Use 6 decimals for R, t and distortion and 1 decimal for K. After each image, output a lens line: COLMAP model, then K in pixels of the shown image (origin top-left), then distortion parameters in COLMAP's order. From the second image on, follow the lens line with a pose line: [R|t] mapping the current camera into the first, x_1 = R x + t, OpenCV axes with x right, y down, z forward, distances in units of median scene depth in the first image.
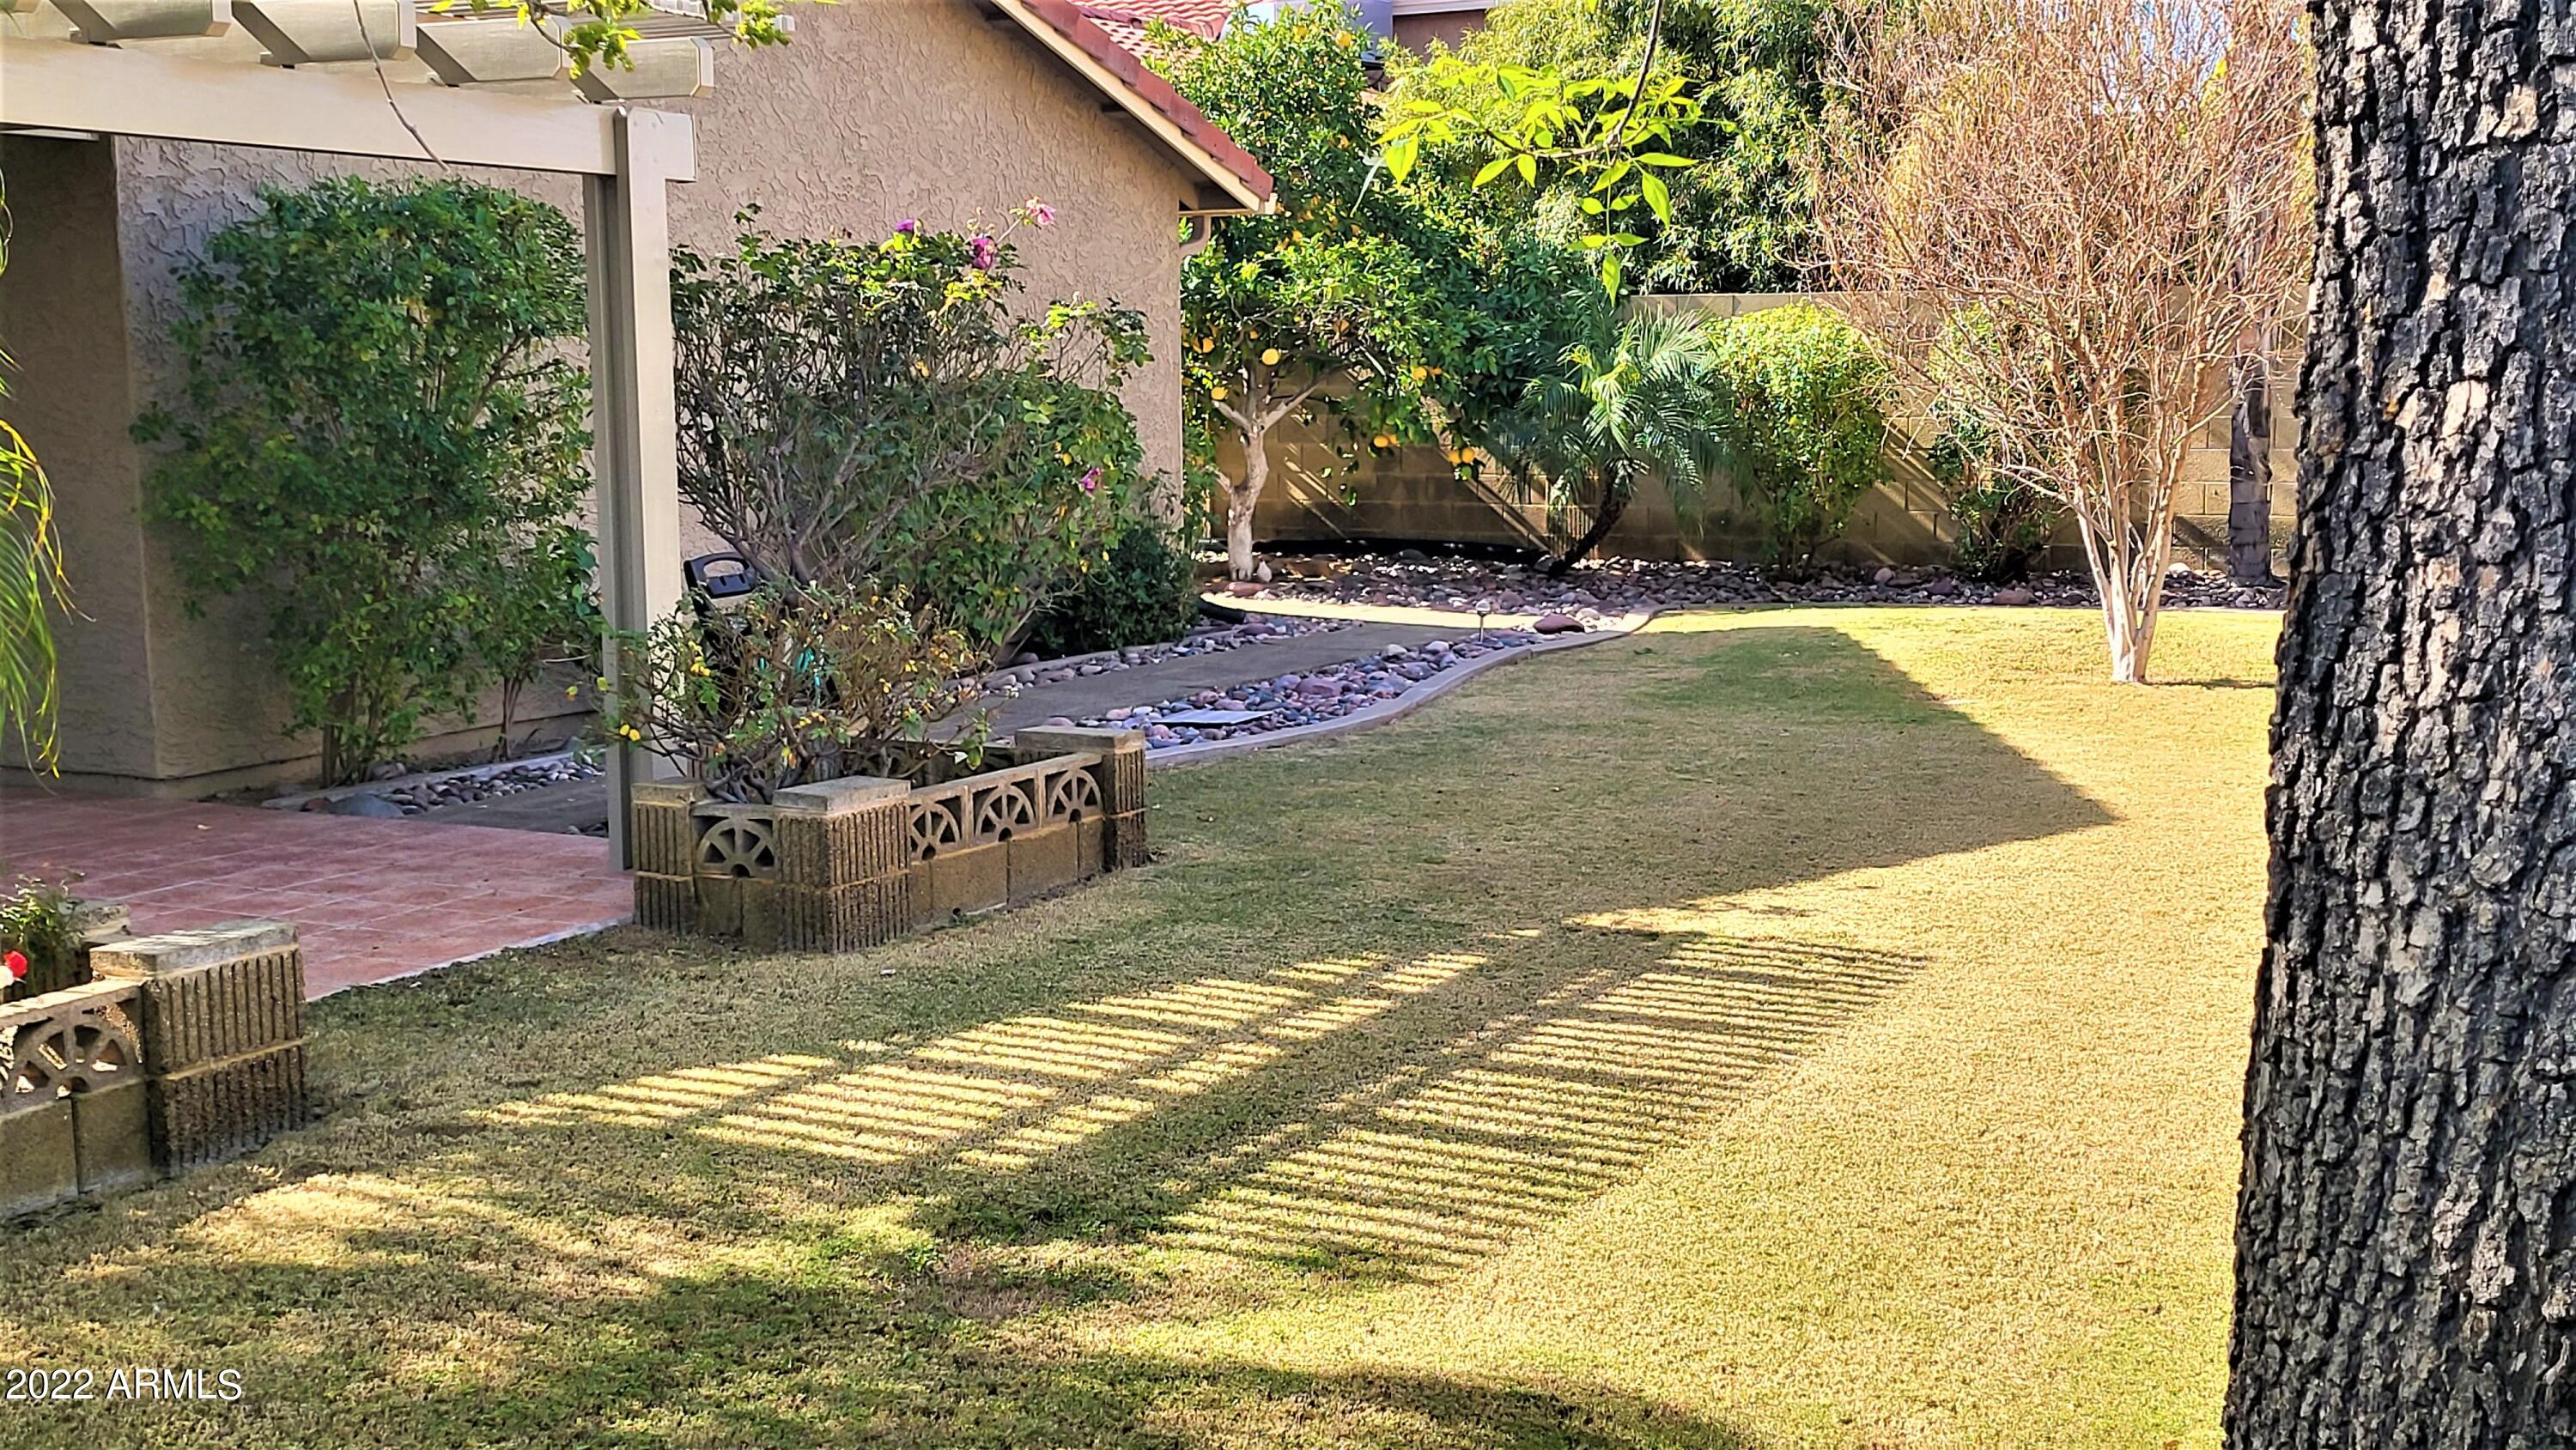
lens RADIAL K [[2881.9, 0, 1285.3], [0, 2881.9, 719.3], [0, 0, 1]] dist [0.112240, -0.229843]
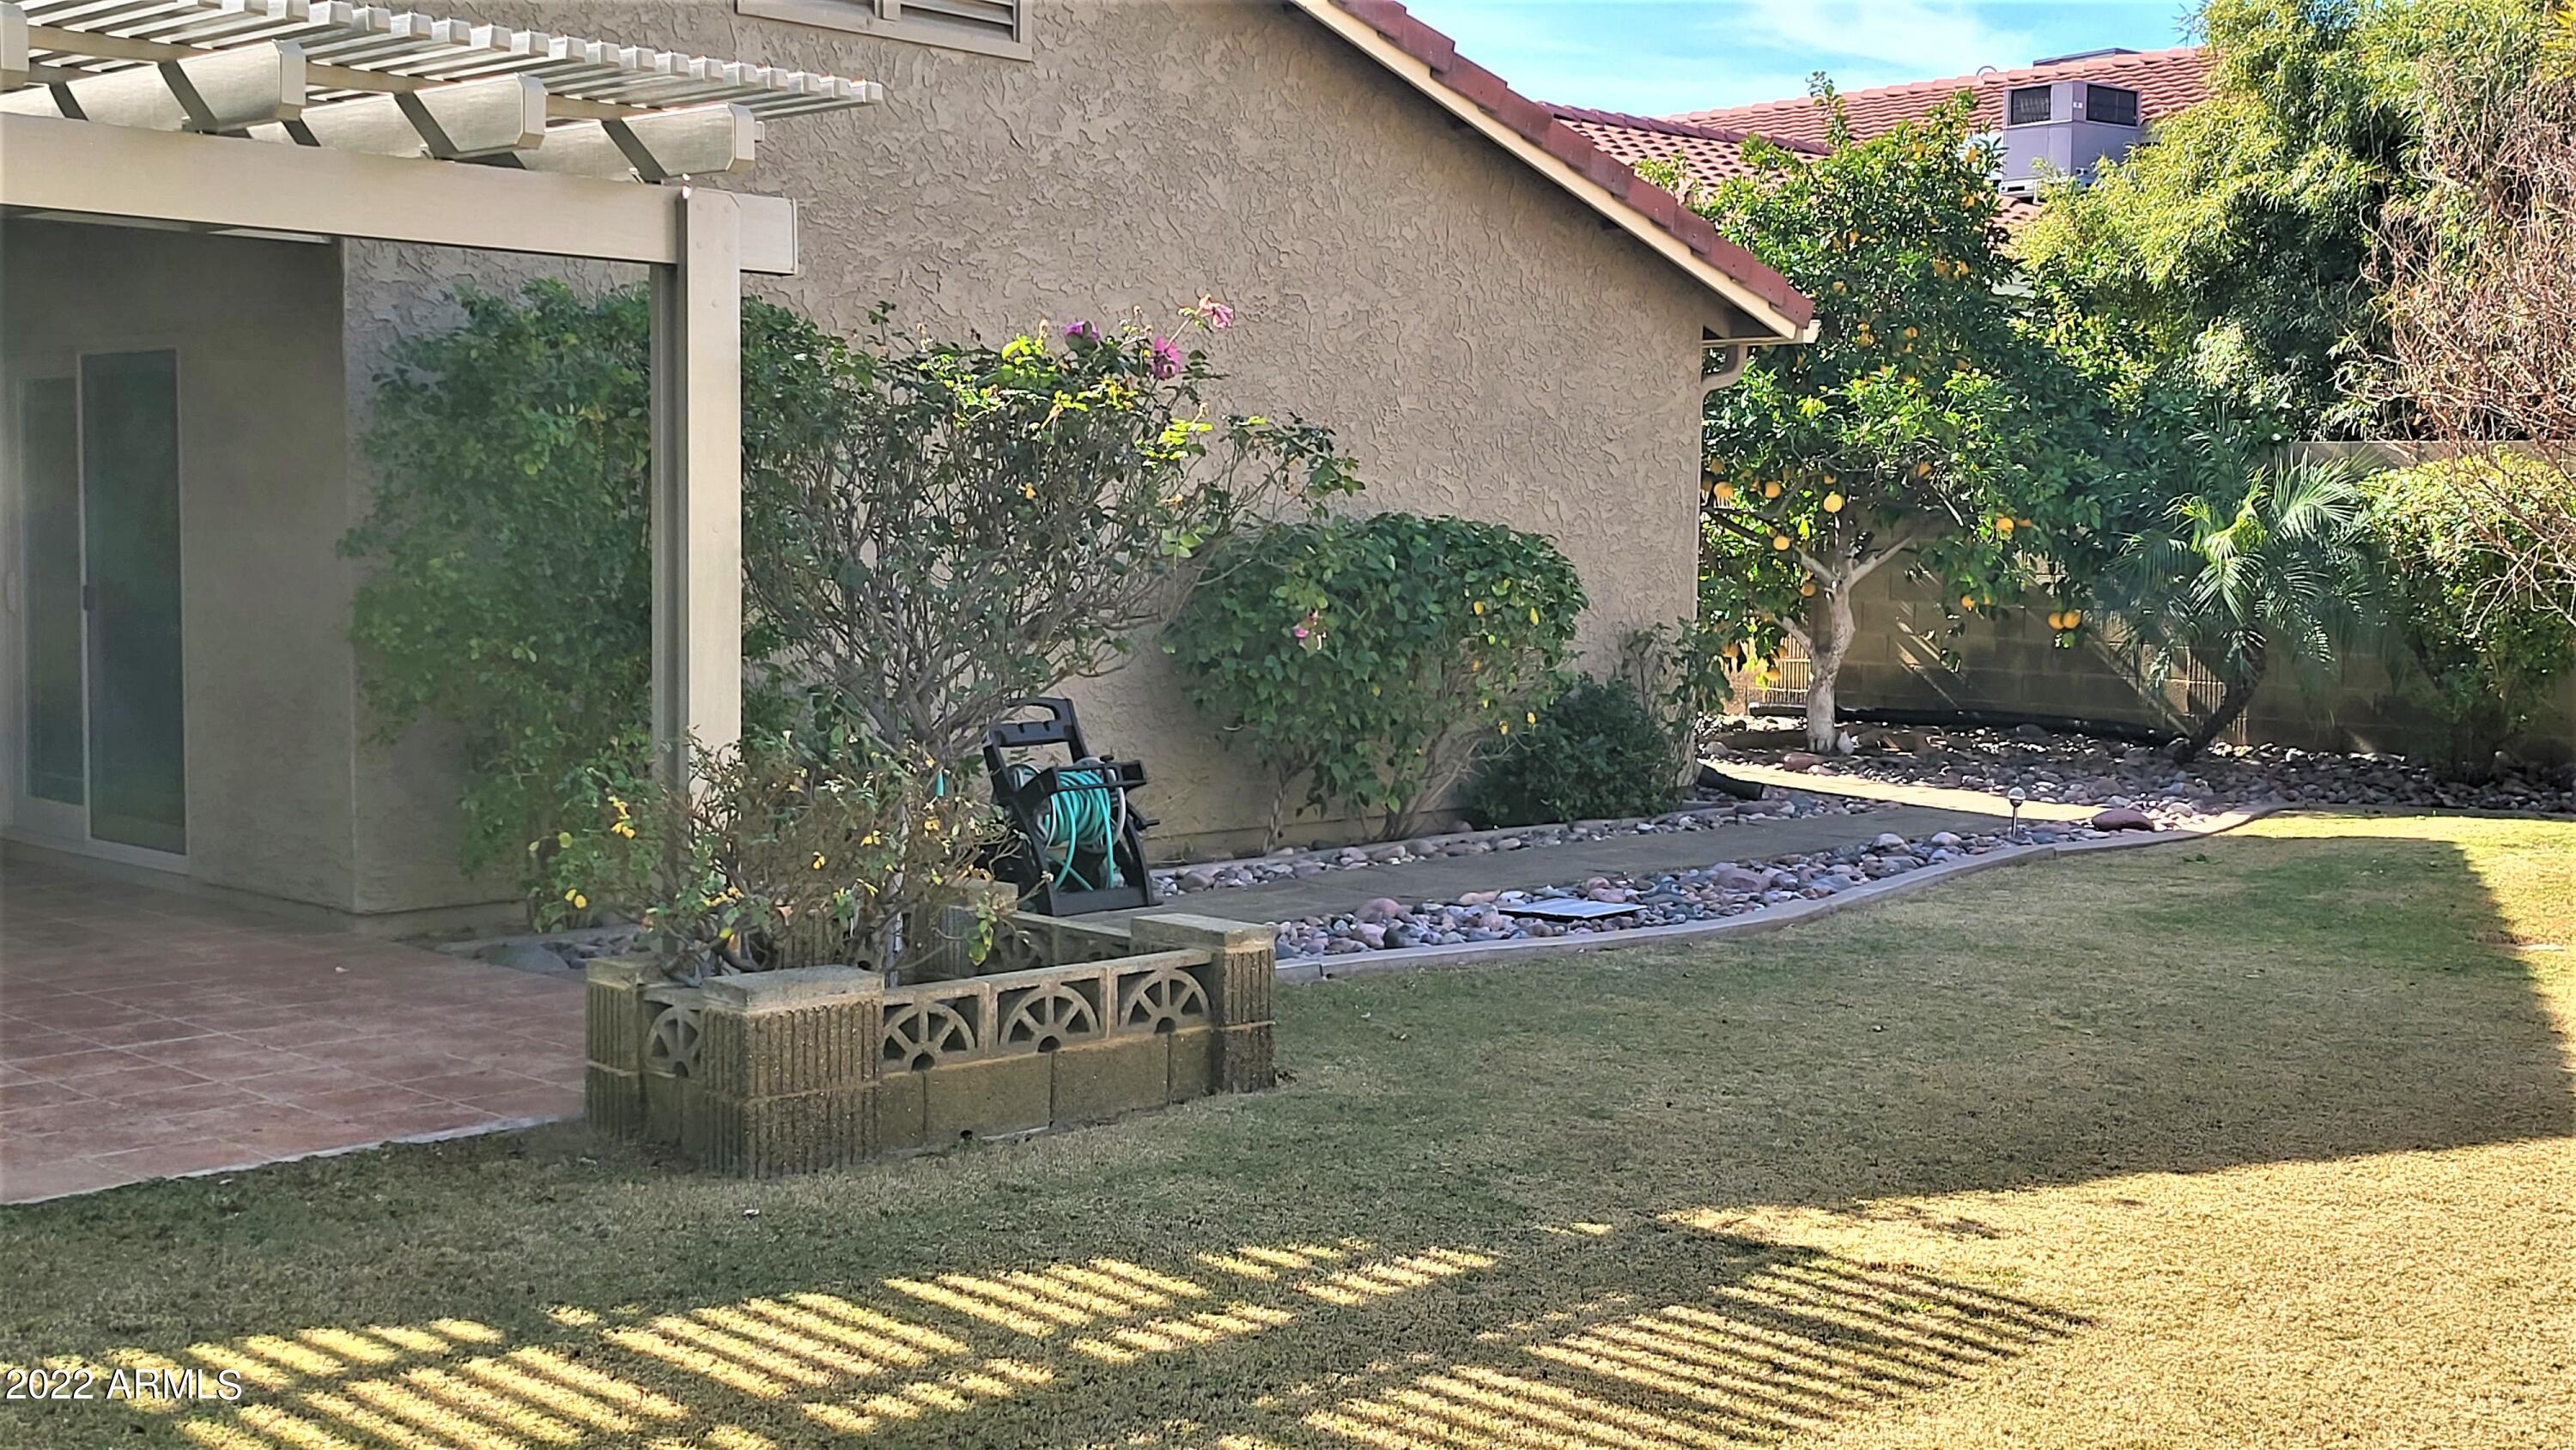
lens RADIAL K [[2881.9, 0, 1285.3], [0, 2881.9, 719.3], [0, 0, 1]] dist [0.112240, -0.229843]
pose [[0.956582, 0.040842, -0.288588, 0.124799], [-0.056150, 0.997409, -0.044961, -0.012175], [0.286004, 0.059213, 0.956397, 0.131585]]
